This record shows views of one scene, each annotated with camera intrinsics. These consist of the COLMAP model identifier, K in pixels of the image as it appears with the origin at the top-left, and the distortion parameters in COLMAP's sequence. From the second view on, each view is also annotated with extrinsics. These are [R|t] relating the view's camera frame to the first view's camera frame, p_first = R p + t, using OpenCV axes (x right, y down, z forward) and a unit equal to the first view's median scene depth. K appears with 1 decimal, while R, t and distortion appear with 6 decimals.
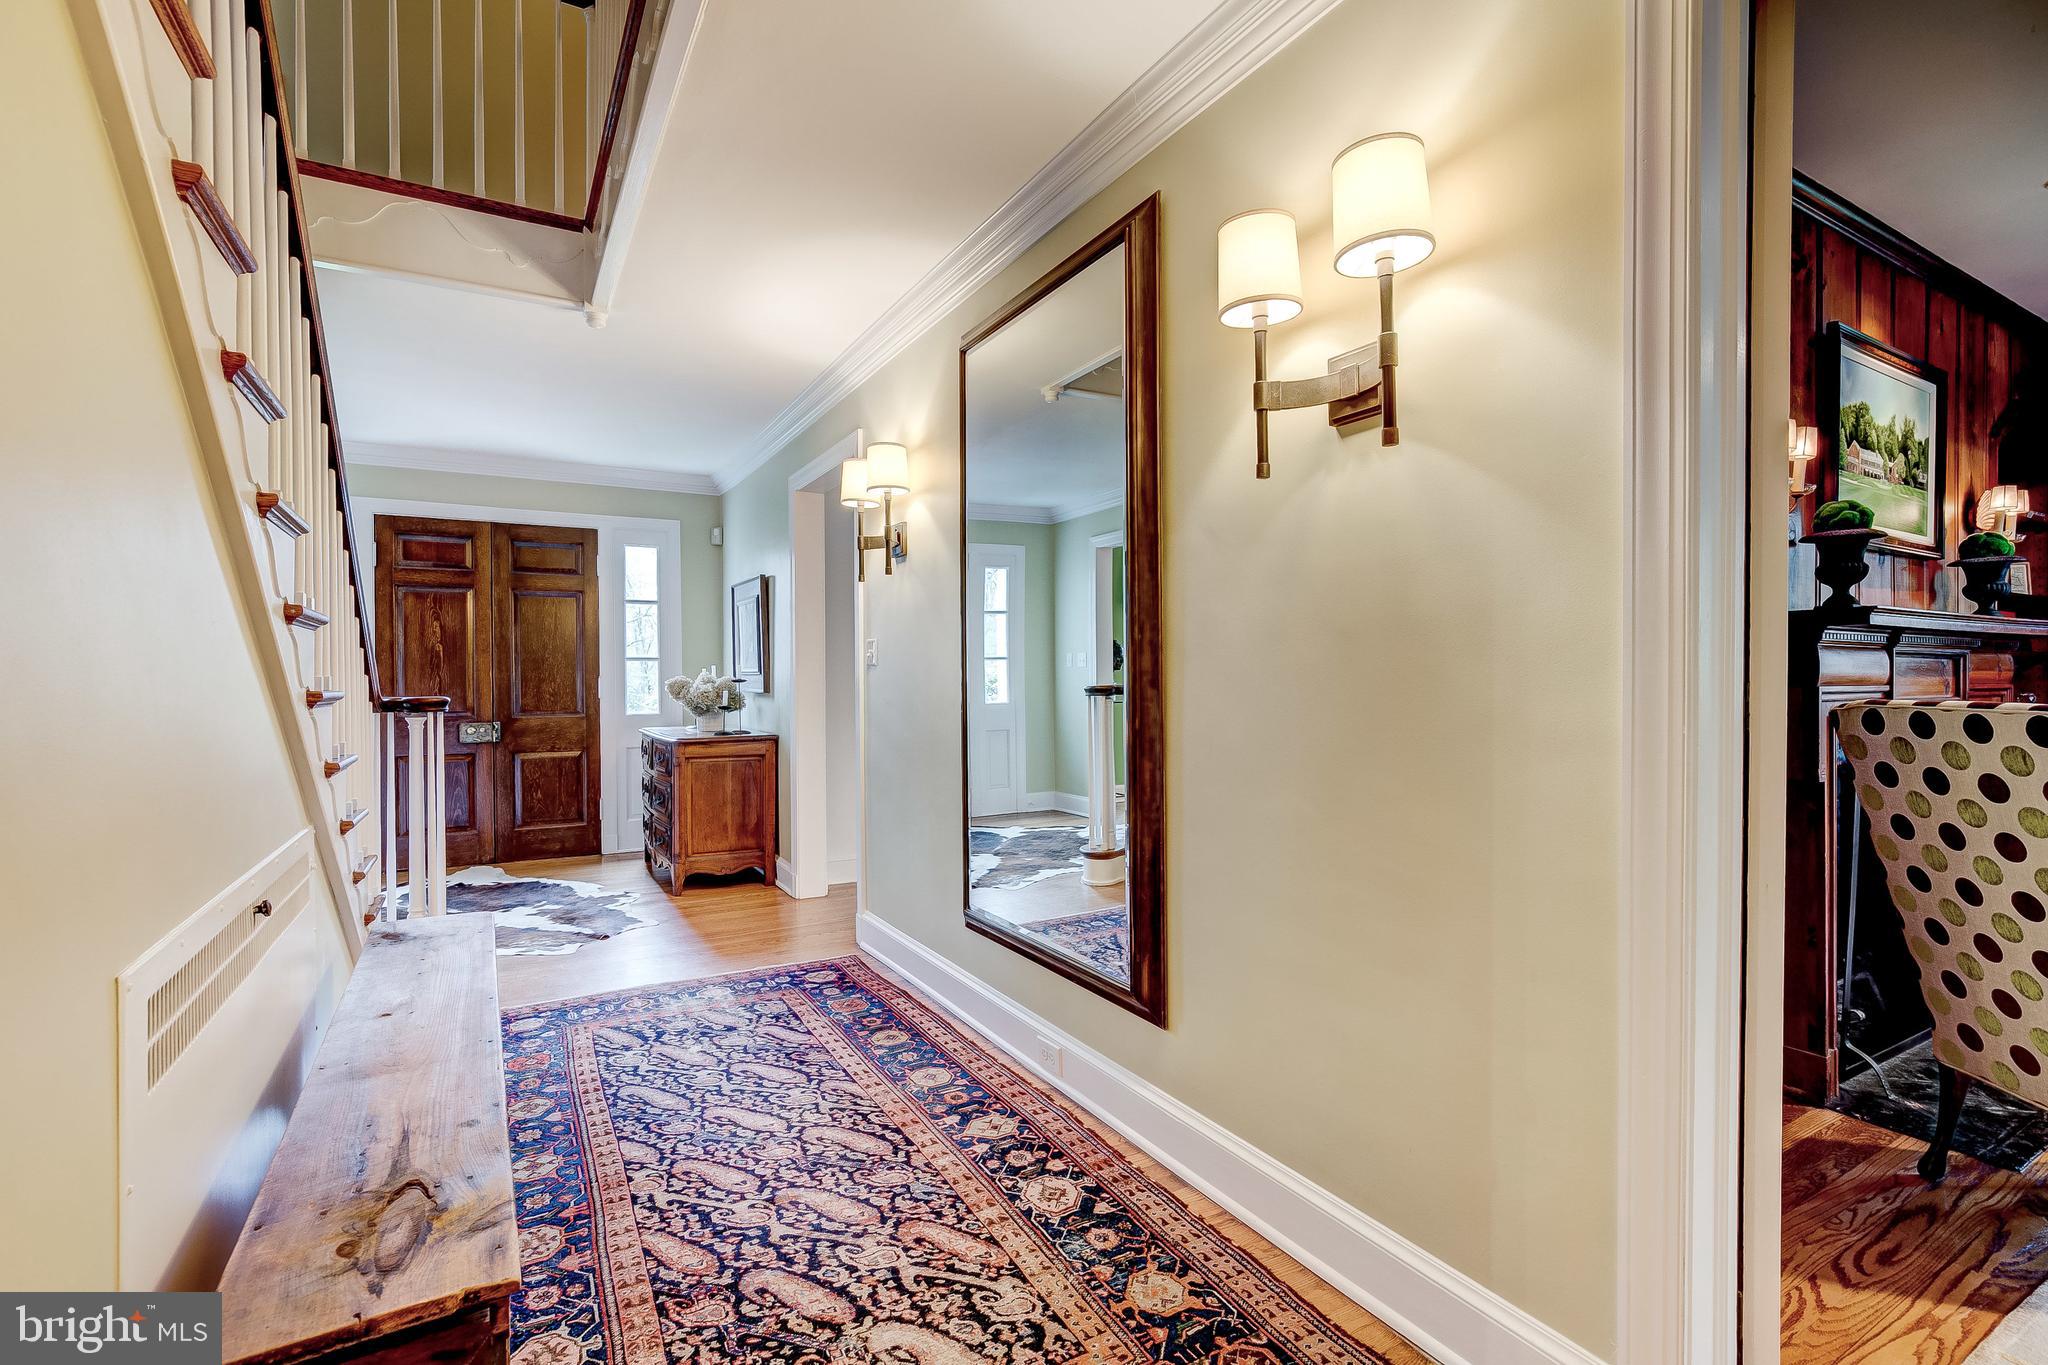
lens RADIAL K [[928.8, 0, 1019.3], [0, 928.8, 688.2], [0, 0, 1]] dist [-0.013779, 0.000302]
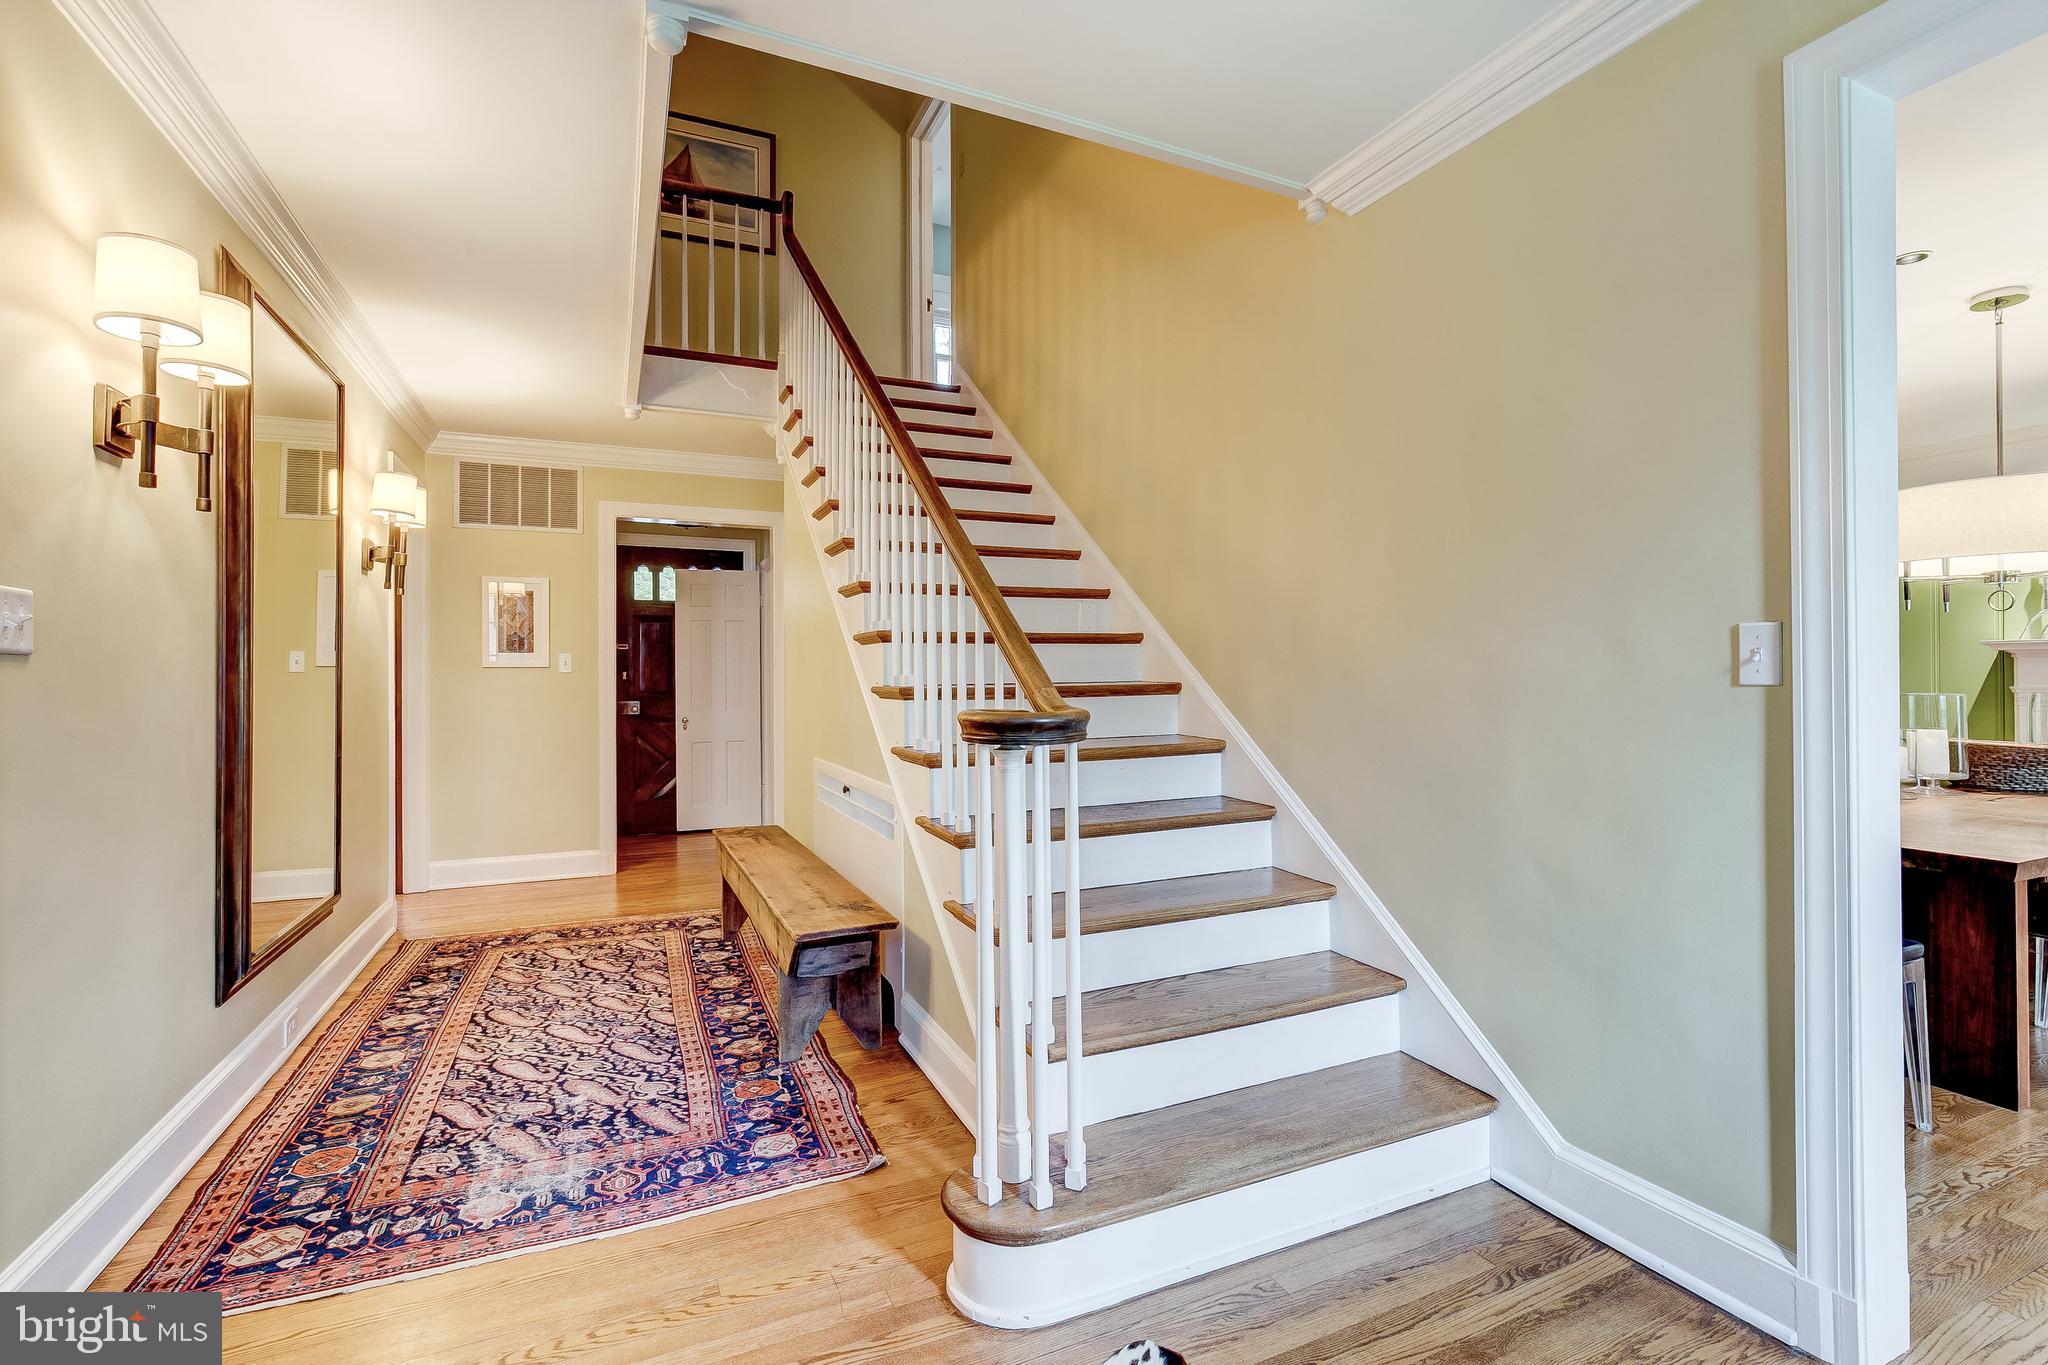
lens RADIAL K [[928.8, 0, 1027.4], [0, 928.8, 676.3], [0, 0, 1]] dist [-0.013779, 0.000302]
pose [[-0.995234, 0.010629, 0.096938, -0.921477], [0.011435, 0.999905, 0.007759, -0.014613], [-0.096846, 0.008830, -0.995260, 1.949683]]
